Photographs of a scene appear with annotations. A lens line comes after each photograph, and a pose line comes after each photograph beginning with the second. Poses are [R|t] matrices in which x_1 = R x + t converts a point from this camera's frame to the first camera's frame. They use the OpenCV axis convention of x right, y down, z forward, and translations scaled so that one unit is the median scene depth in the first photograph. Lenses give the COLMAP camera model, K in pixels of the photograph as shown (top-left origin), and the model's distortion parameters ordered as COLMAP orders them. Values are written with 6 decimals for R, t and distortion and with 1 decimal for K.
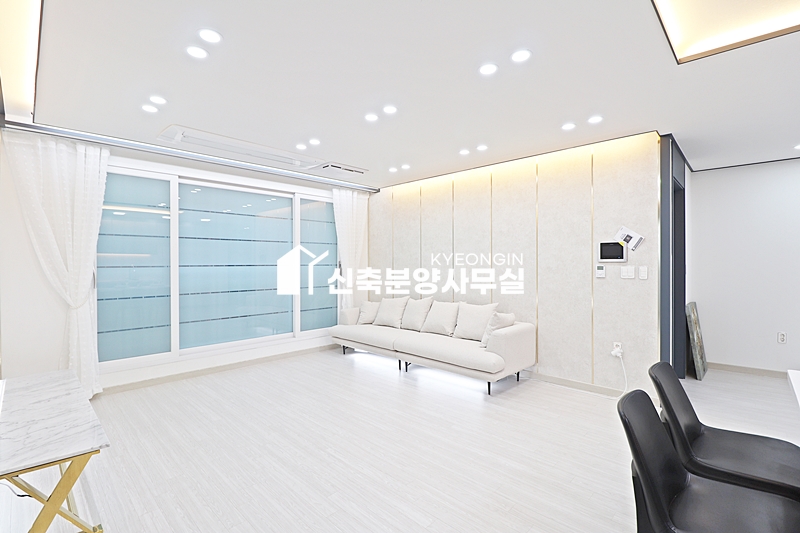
lens RADIAL K [[365.6, 0, 402.9], [0, 365.6, 263.3], [0, 0, 1]] dist [-0.011371, -0.007958]
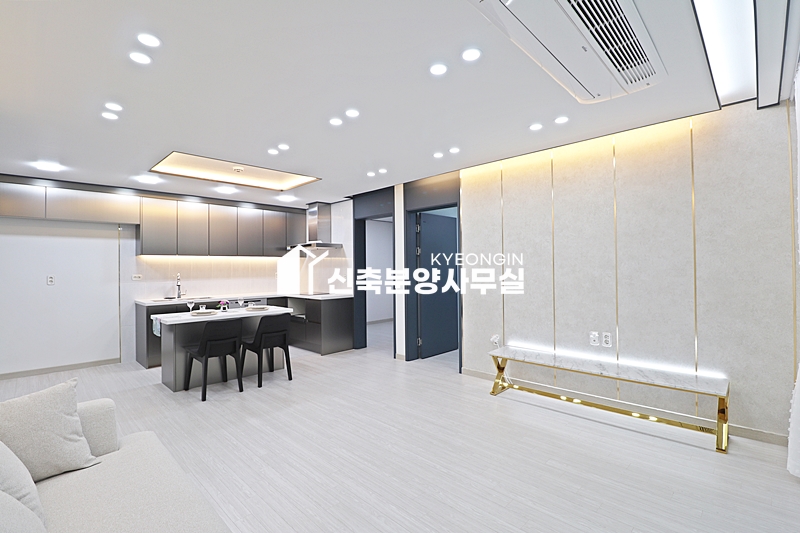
lens RADIAL K [[371.4, 0, 406.4], [0, 371.4, 262.9], [0, 0, 1]] dist [-0.001559, -0.008421]
pose [[-0.999879, 0.015127, -0.003548, -0.149771], [0.015164, 0.999826, -0.010861, -0.001535], [0.003384, -0.010913, -0.999935, 1.354143]]
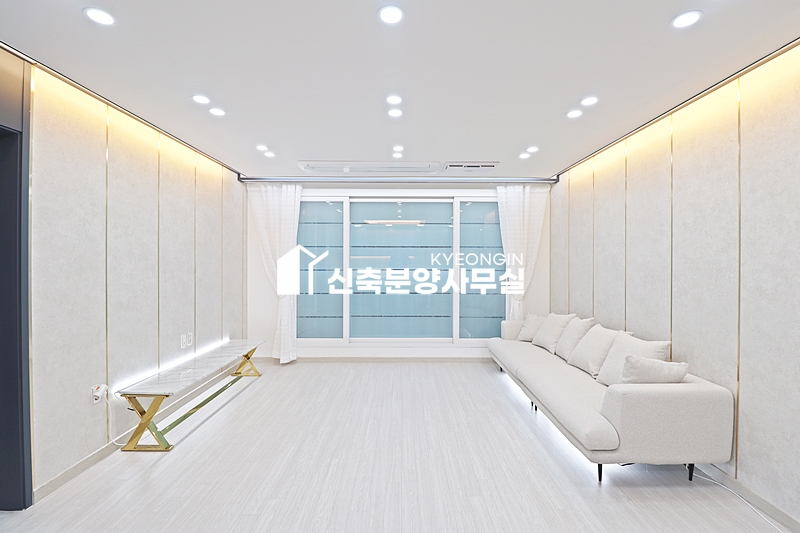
lens RADIAL K [[365.6, 0, 402.9], [0, 365.6, 263.3], [0, 0, 1]] dist [-0.011371, -0.007958]
pose [[0.697949, 0.009206, -0.716088, 0.397966], [-0.006500, 0.999958, 0.006520, -0.024021], [0.716118, 0.000104, 0.697980, 0.268037]]
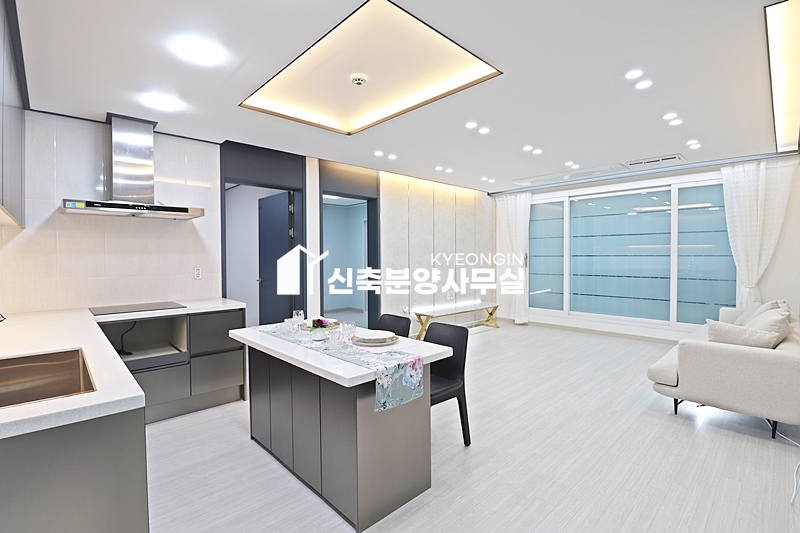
lens RADIAL K [[365.6, 0, 402.9], [0, 365.6, 263.3], [0, 0, 1]] dist [-0.011371, -0.007958]
pose [[-0.040384, 0.025403, -0.998861, 0.942655], [0.004055, 0.999673, 0.025259, -0.002469], [0.999176, -0.003030, -0.040474, 0.370637]]
